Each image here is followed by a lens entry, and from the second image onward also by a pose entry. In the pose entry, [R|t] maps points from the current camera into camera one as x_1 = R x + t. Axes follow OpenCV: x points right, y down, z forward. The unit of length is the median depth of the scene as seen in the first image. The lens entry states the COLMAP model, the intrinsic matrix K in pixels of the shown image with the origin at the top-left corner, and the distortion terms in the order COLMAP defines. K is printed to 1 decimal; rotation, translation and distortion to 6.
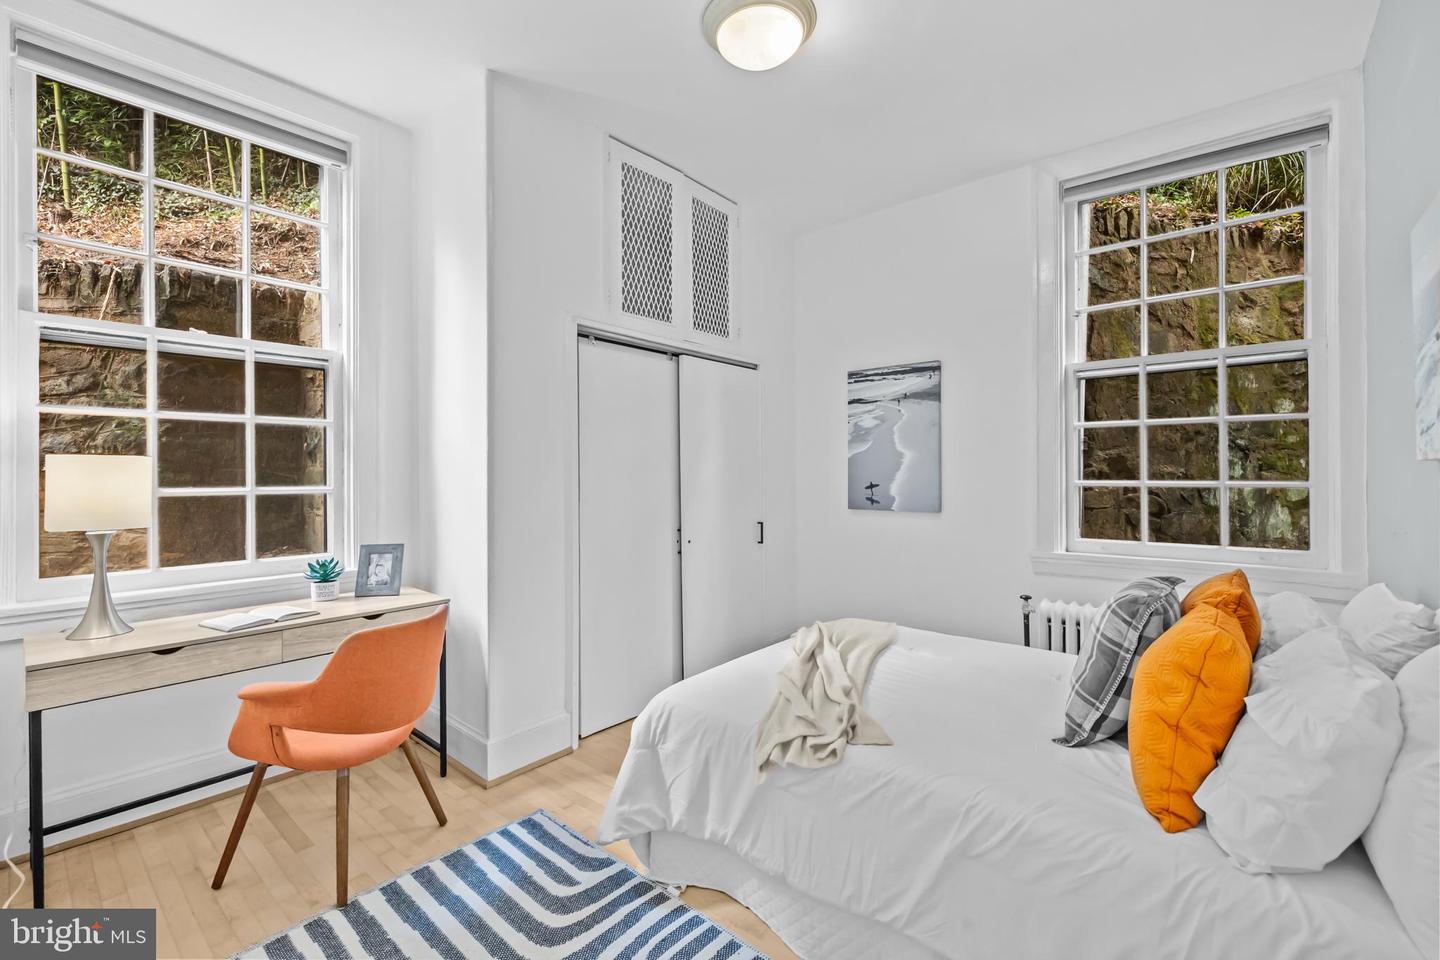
lens RADIAL K [[620.4, 0, 720.0], [0, 620.4, 480.0], [0, 0, 1]] dist [-0.000092, -0.000165]
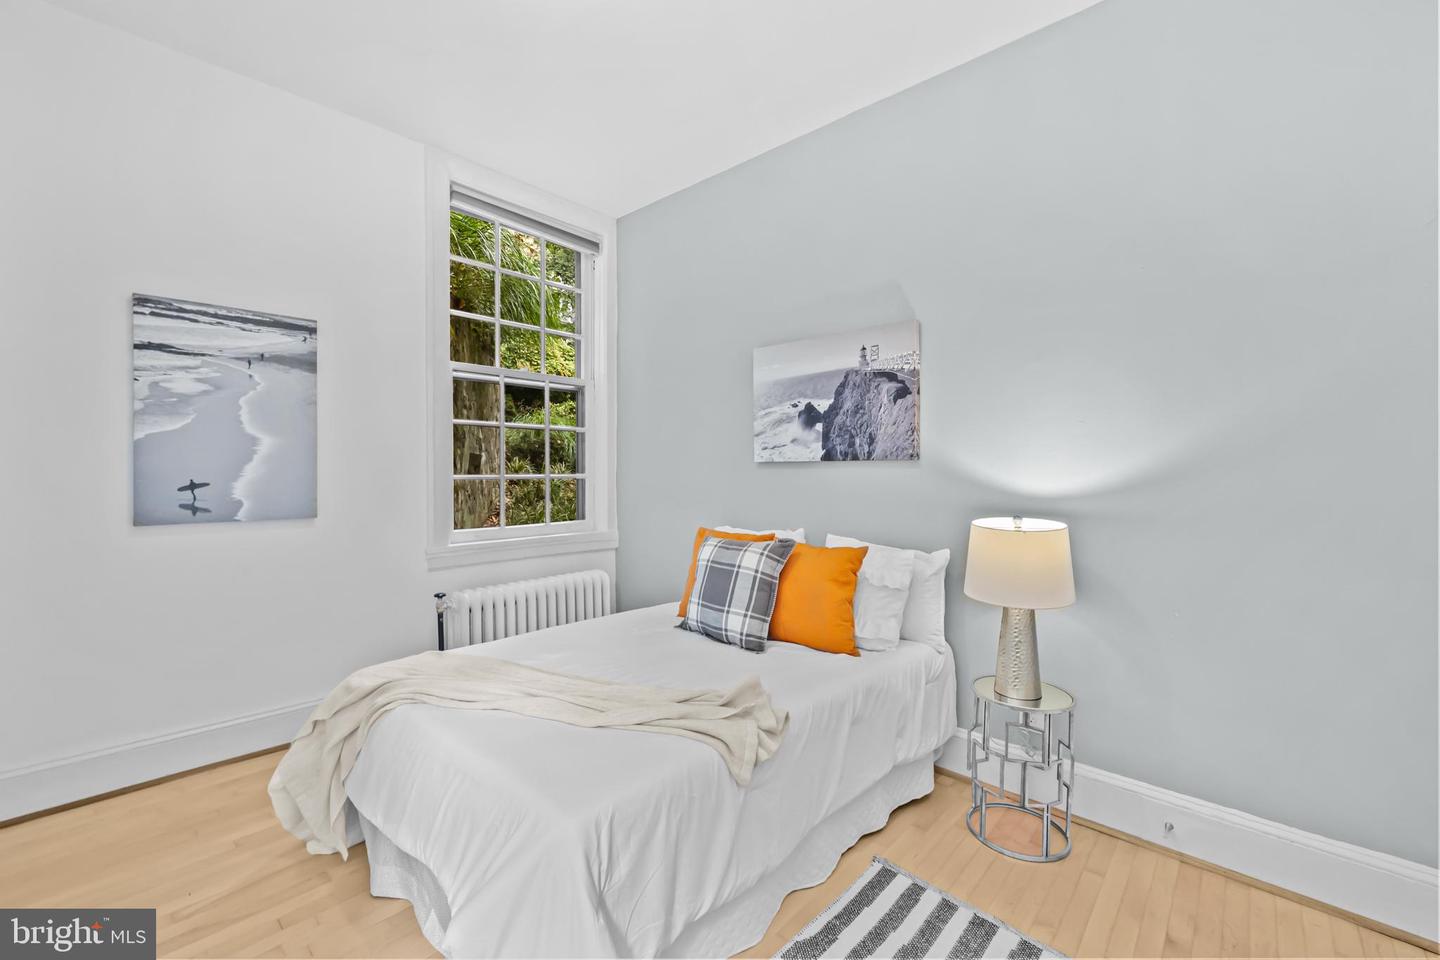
lens RADIAL K [[603.8, 0, 720.0], [0, 603.8, 480.0], [0, 0, 1]] dist [0.001528, -0.000418]
pose [[0.028350, -0.015638, 0.999476, -0.383117], [0.008875, 0.999842, 0.015392, -0.001571], [-0.999559, 0.008434, 0.028484, 0.468621]]
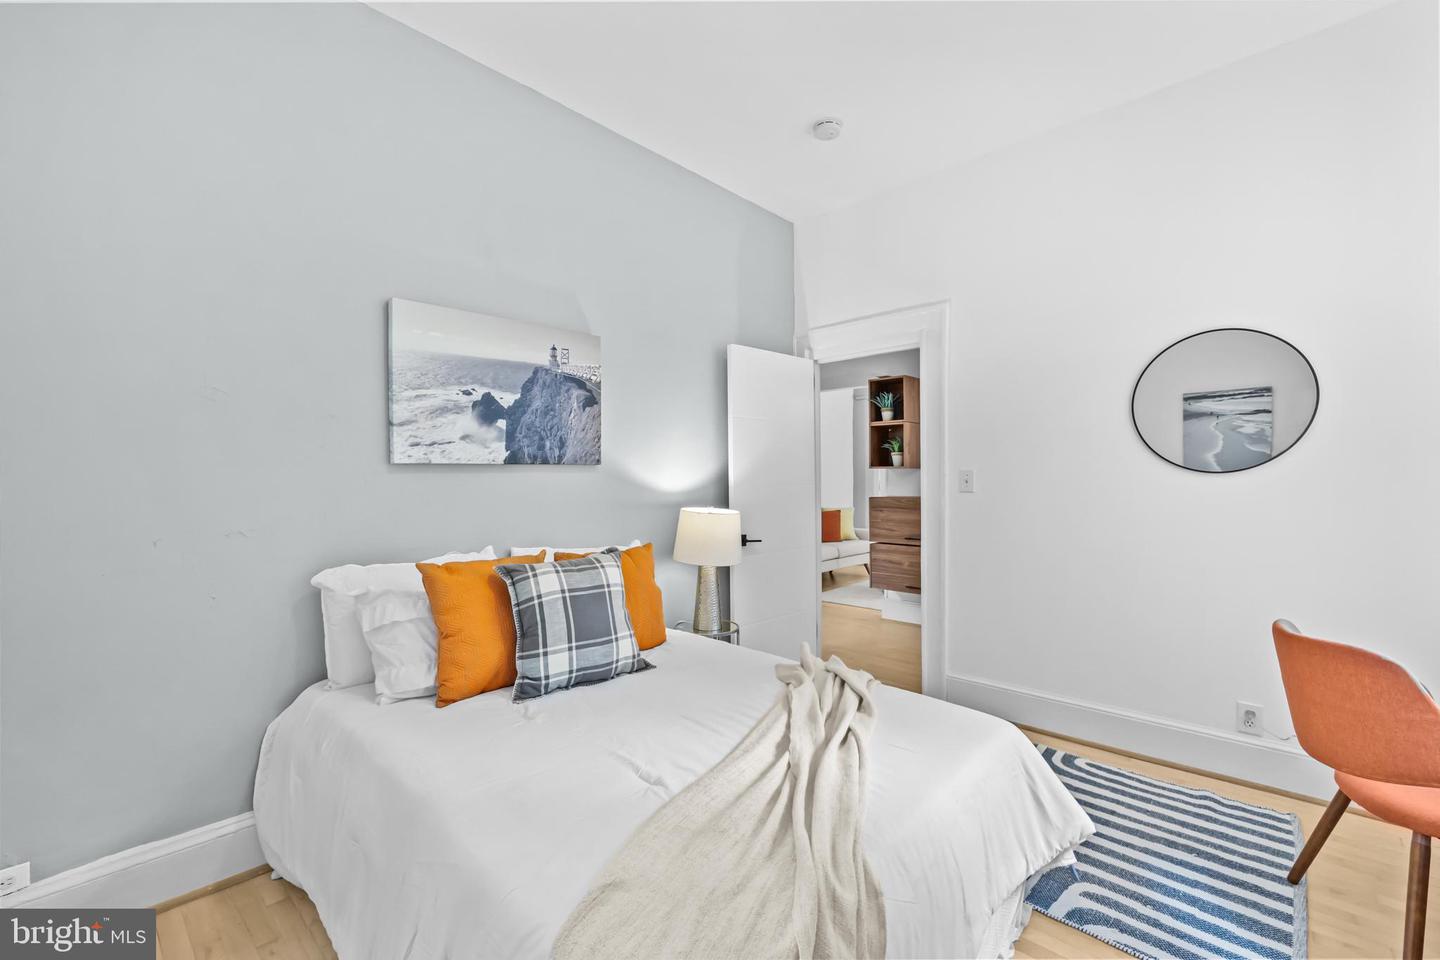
lens RADIAL K [[603.8, 0, 720.0], [0, 603.8, 480.0], [0, 0, 1]] dist [0.001528, -0.000418]
pose [[-0.998948, 0.009009, 0.044954, 0.148065], [0.009626, 0.999862, 0.013537, -0.002091], [-0.044826, 0.013955, -0.998897, 1.029463]]
